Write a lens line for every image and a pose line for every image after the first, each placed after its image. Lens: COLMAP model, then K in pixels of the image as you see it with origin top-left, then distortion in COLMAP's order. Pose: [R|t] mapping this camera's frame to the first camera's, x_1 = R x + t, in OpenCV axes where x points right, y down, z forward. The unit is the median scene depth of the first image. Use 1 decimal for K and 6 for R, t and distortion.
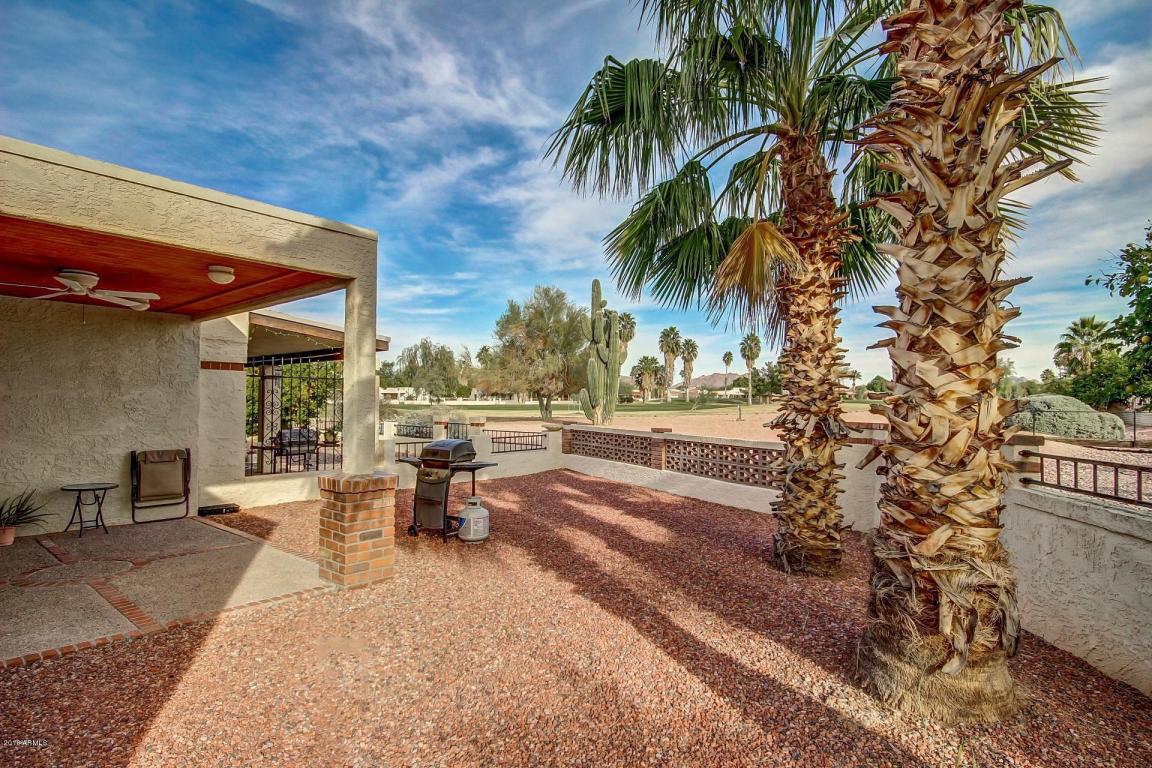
lens RADIAL K [[567.2, 0, 582.0], [0, 567.2, 394.4], [0, 0, 1]] dist [0.003988, 0.001064]
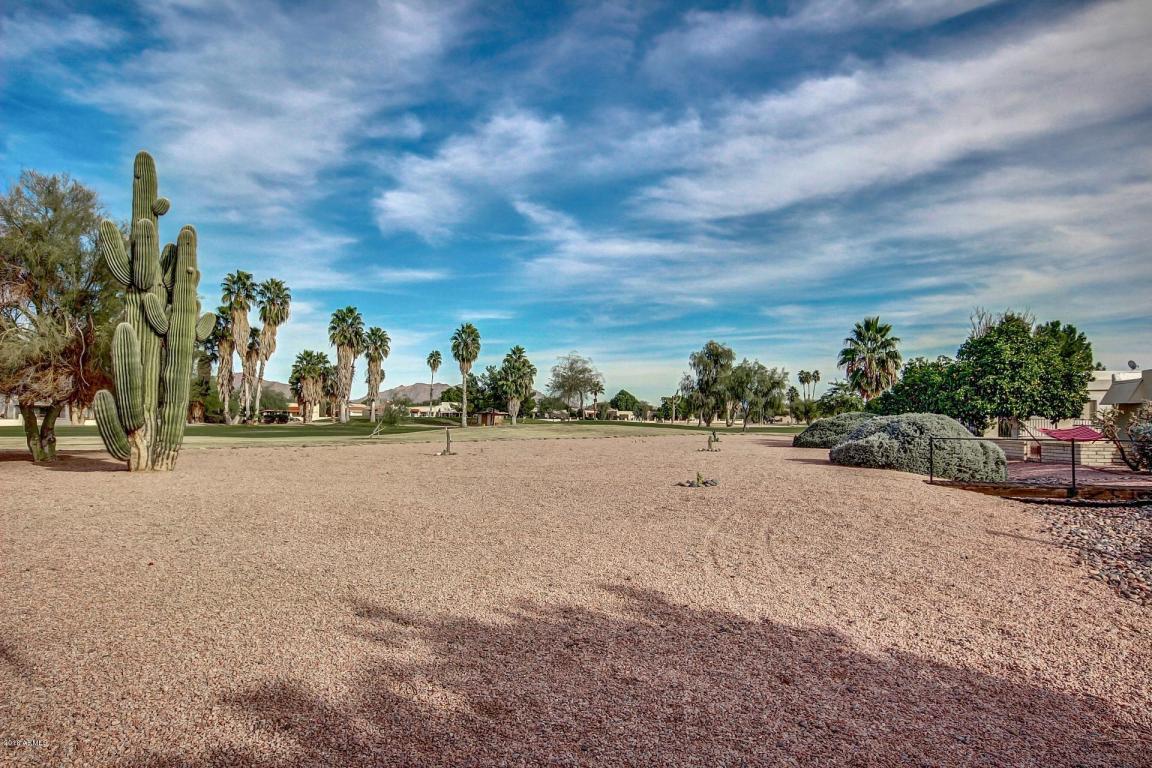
lens RADIAL K [[792.0, 0, 569.7], [0, 792.0, 390.4], [0, 0, 1]] dist [0.020425, 0.002867]
pose [[0.912991, 0.020502, 0.407464, 0.018666], [-0.009301, 0.999523, -0.029451, 0.001230], [-0.407873, 0.023098, 0.912746, 0.063507]]
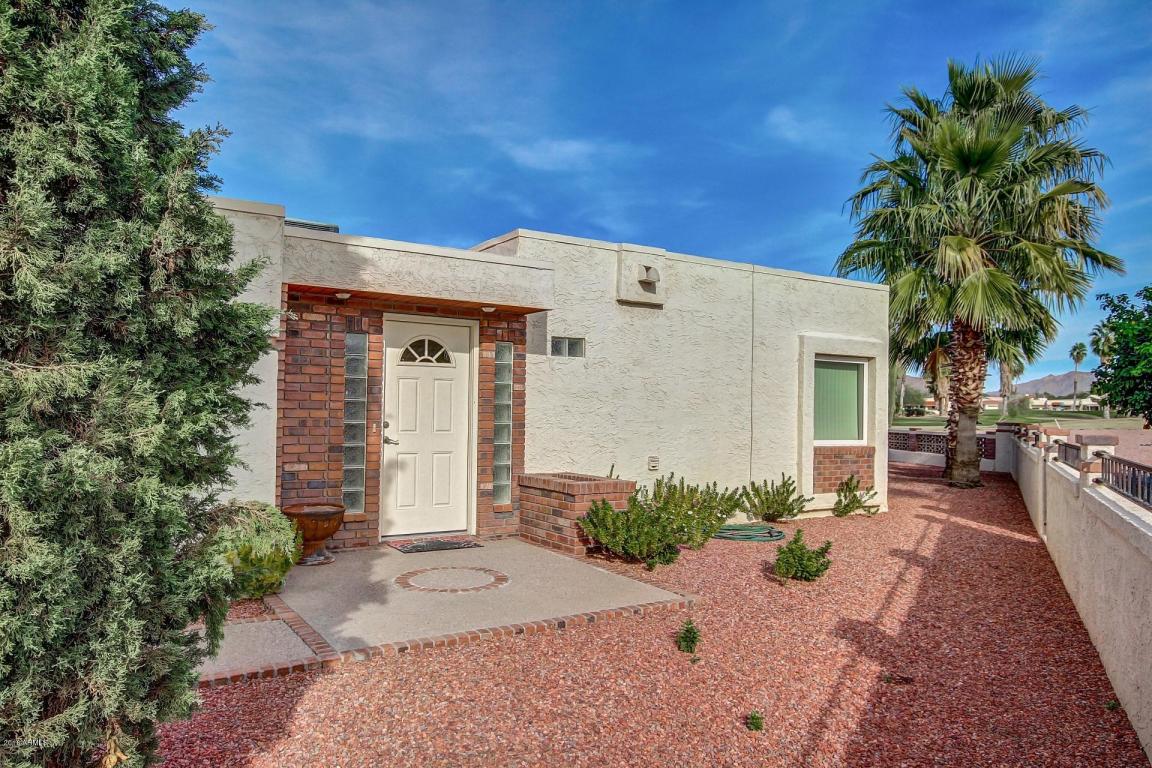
lens RADIAL K [[792.0, 0, 574.4], [0, 792.0, 390.4], [0, 0, 1]] dist [0.020425, 0.002867]
pose [[0.945354, -0.002764, -0.326035, -0.005038], [-0.002496, 0.999873, -0.015713, -0.001988], [0.326037, 0.015668, 0.945227, -0.162809]]
